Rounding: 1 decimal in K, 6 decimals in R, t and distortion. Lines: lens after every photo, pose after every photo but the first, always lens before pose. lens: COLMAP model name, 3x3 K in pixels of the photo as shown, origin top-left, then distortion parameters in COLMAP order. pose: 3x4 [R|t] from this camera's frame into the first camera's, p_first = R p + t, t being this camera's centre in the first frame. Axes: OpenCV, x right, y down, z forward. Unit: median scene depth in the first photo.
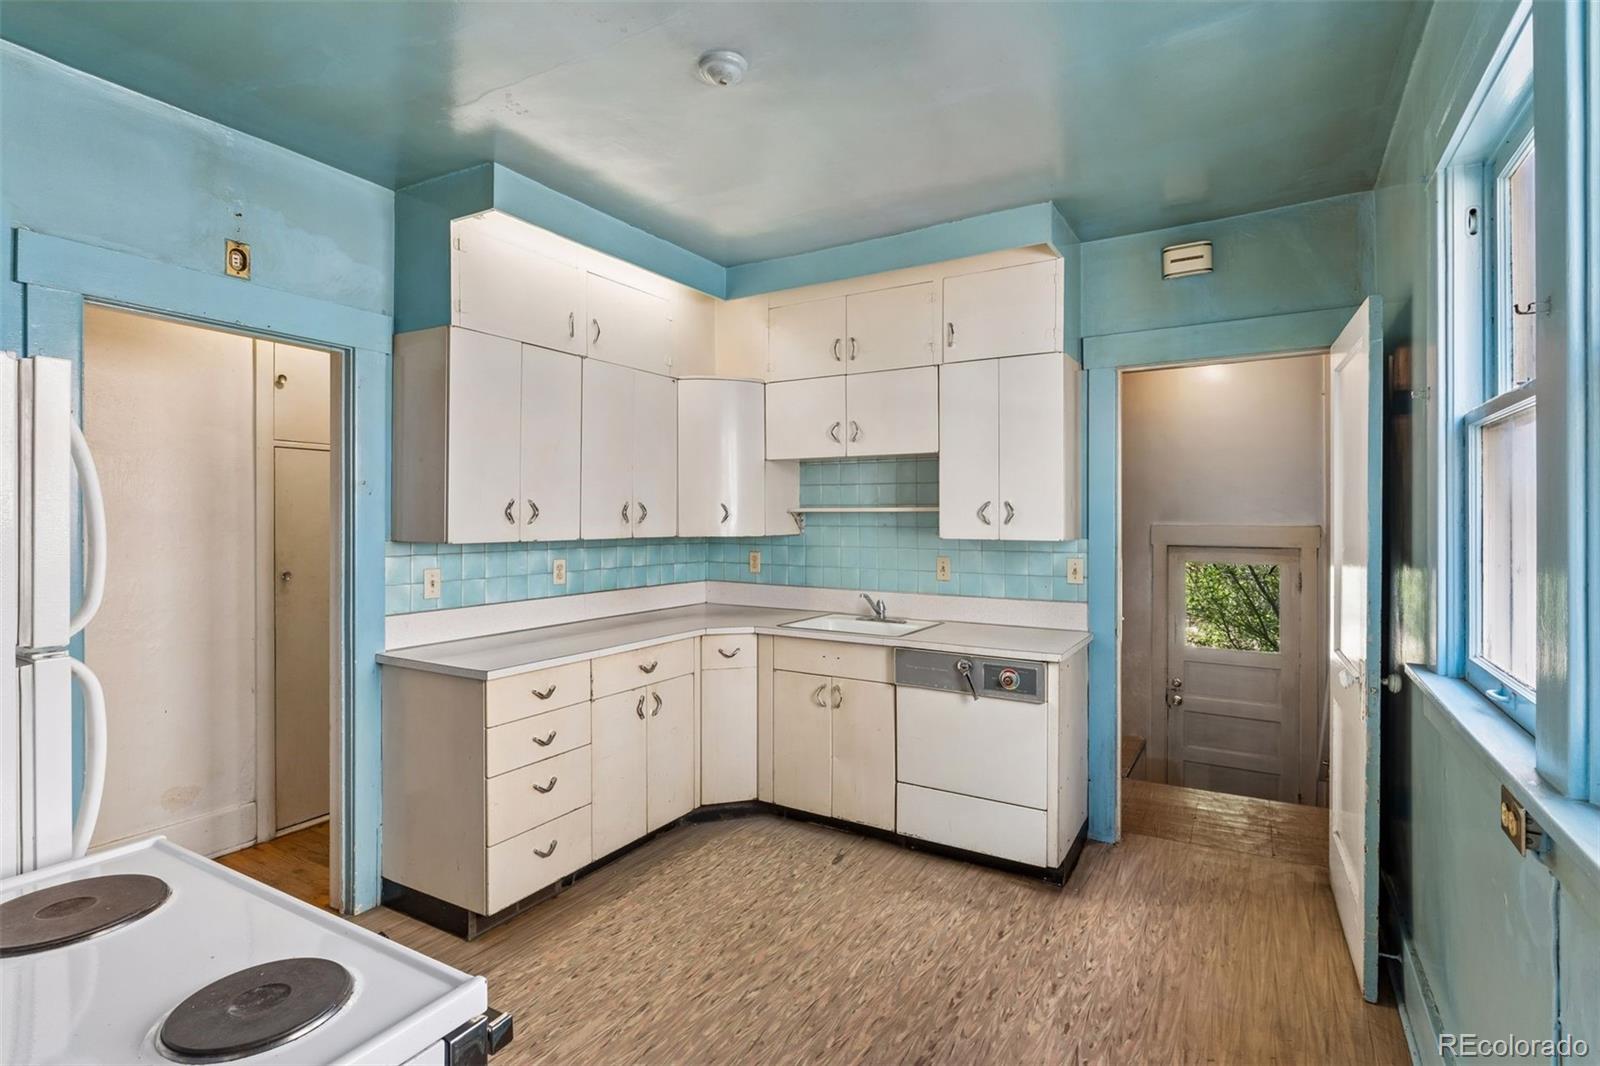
lens RADIAL K [[784.1, 0, 812.6], [0, 784.1, 509.1], [0, 0, 1]] dist [-0.000103, -0.000168]
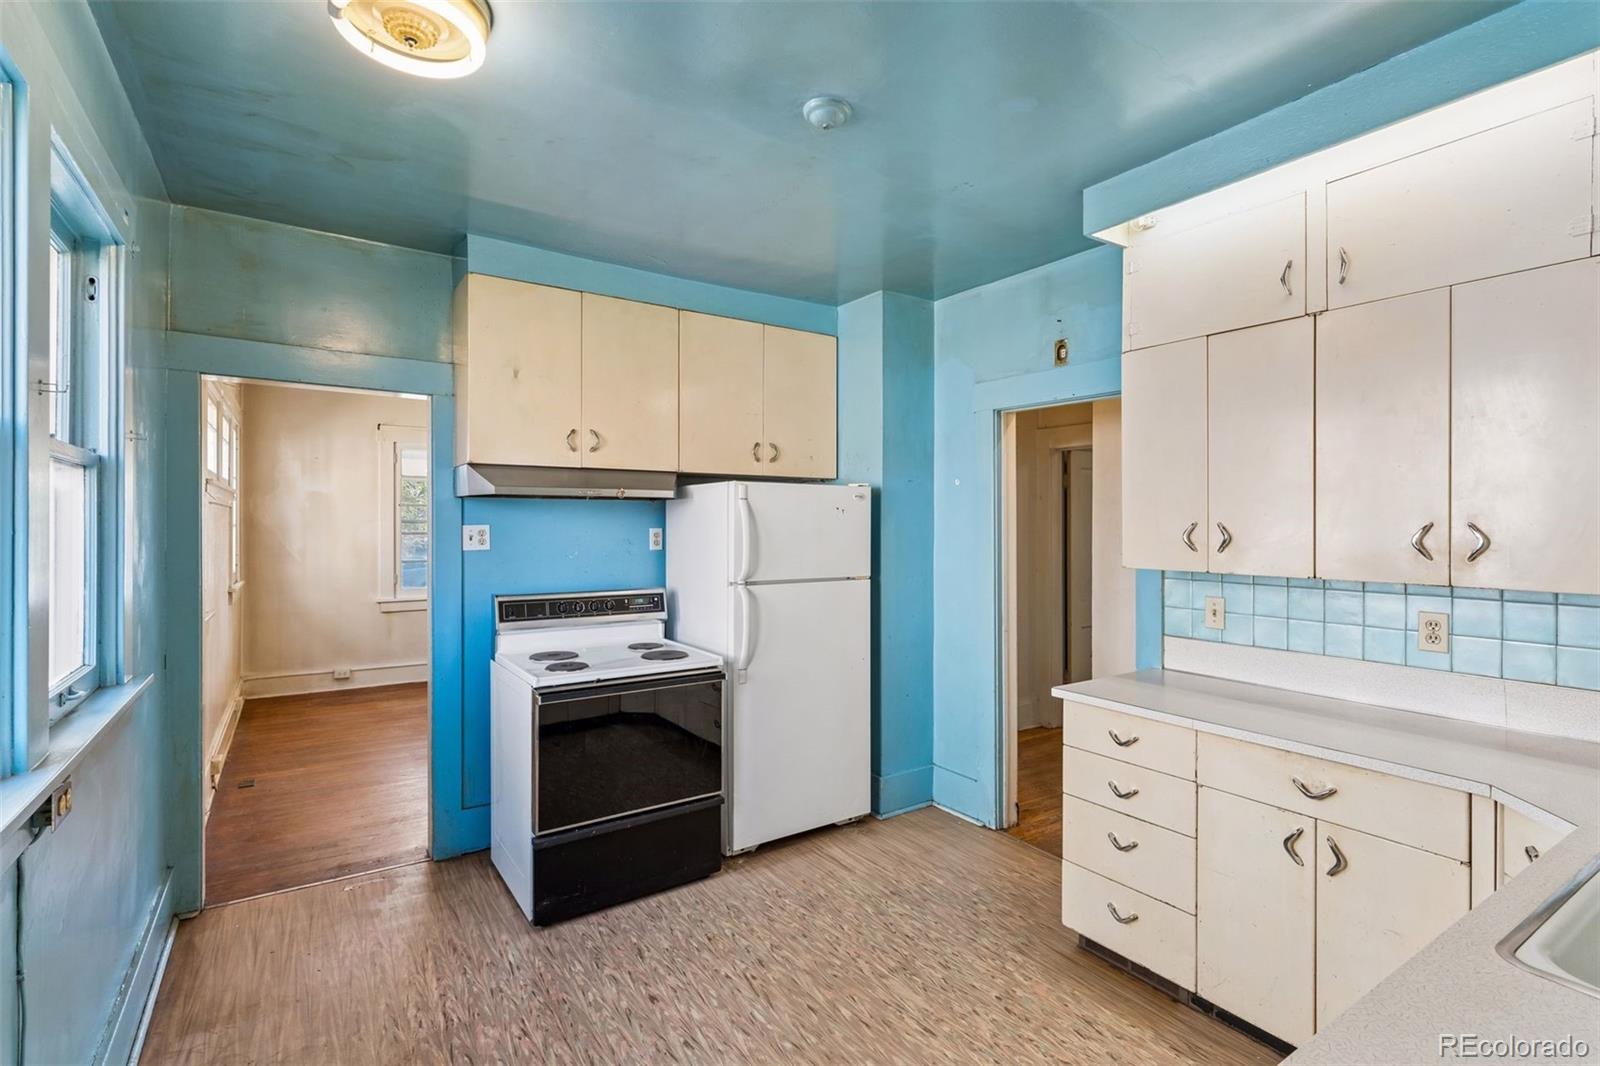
lens RADIAL K [[740.3, 0, 801.5], [0, 740.3, 530.4], [0, 0, 1]] dist [0.000989, -0.000503]
pose [[-0.441387, 0.002597, -0.897313, 0.585252], [0.000750, 0.999997, 0.002526, -0.006301], [0.897317, 0.000442, -0.441387, 1.056141]]
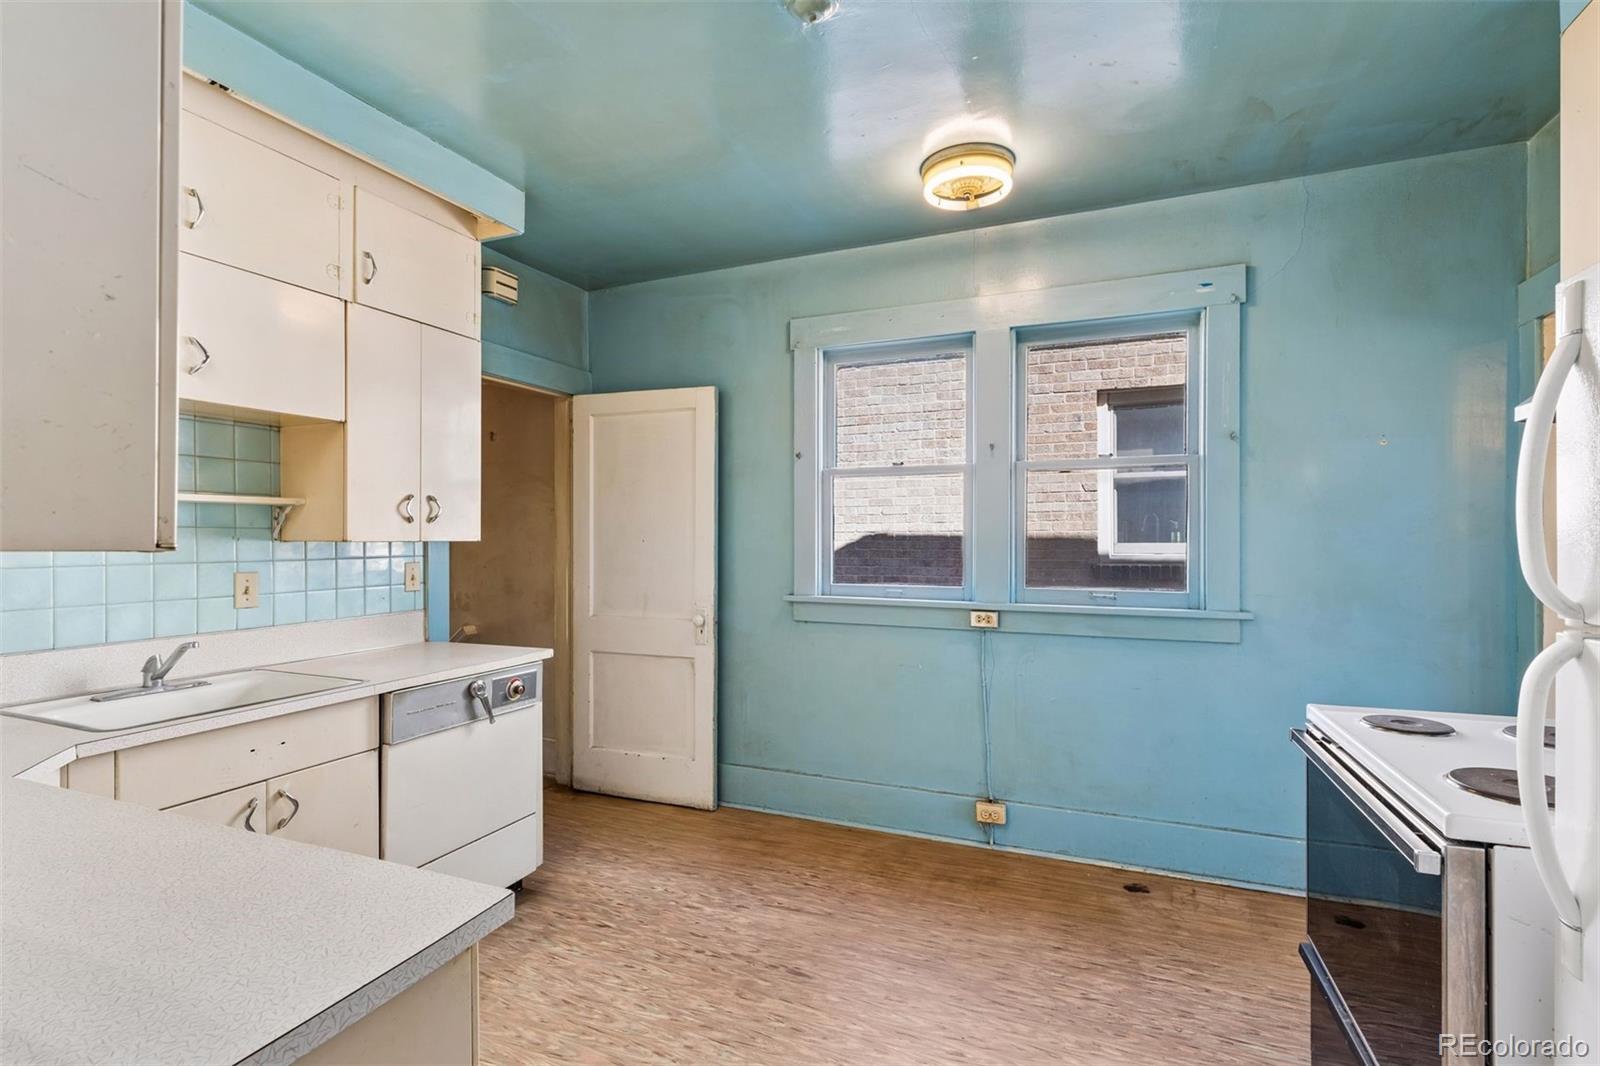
lens RADIAL K [[740.3, 0, 804.4], [0, 740.3, 534.8], [0, 0, 1]] dist [0.000989, -0.000503]
pose [[-0.139295, 0.003584, 0.990244, -0.719105], [-0.000028, 0.999993, -0.003623, 0.042216], [-0.990251, -0.000532, -0.139294, 0.852316]]
